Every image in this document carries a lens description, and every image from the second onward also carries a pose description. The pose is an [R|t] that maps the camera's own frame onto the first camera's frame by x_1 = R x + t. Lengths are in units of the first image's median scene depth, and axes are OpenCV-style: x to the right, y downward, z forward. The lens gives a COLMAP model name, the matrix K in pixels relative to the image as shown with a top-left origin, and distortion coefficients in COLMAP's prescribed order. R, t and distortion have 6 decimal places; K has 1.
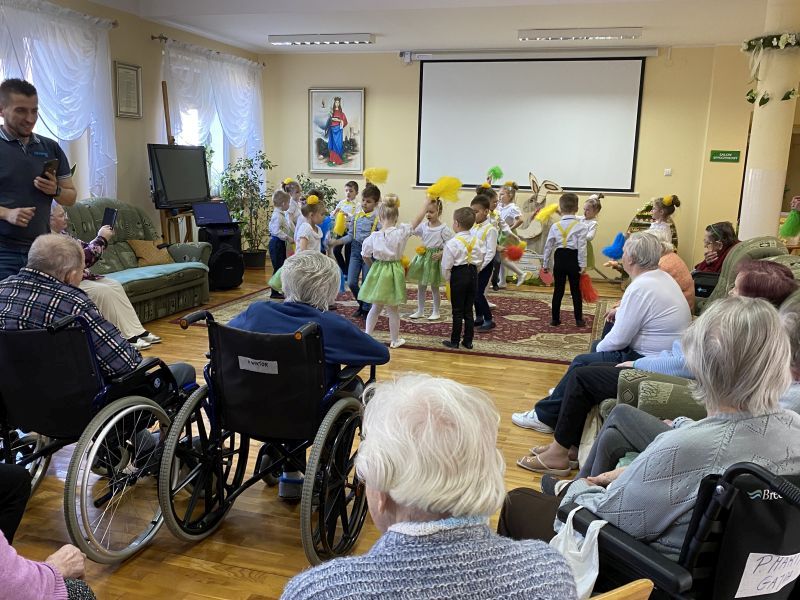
lens RADIAL K [[764.7, 0, 397.7], [0, 764.7, 307.1], [0, 0, 1]] dist [0.053844, 0.000000]
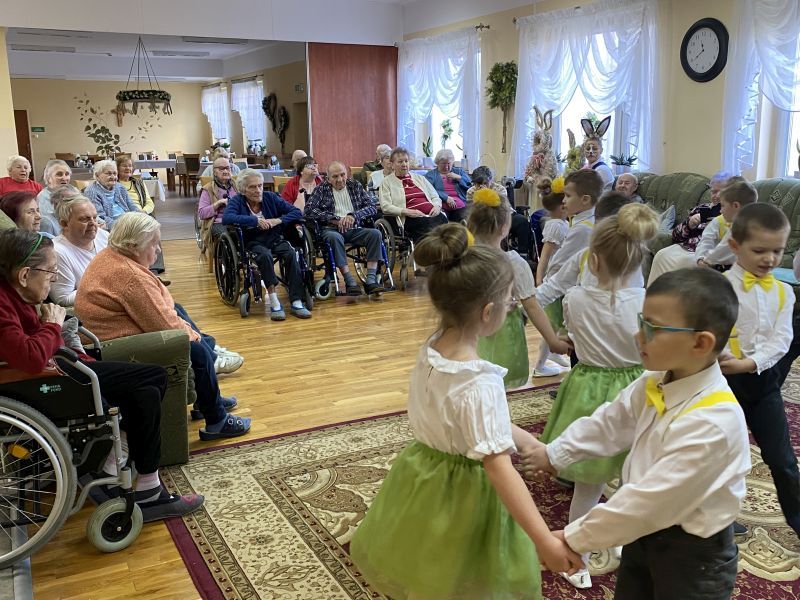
lens RADIAL K [[802.1, 0, 409.5], [0, 802.1, 304.5], [0, 0, 1]] dist [0.026105, 0.000000]
pose [[-0.717808, 0.123150, -0.685263, 0.361519], [-0.145157, 0.936134, 0.320285, -0.157686], [0.680941, 0.329374, -0.654089, 0.919871]]
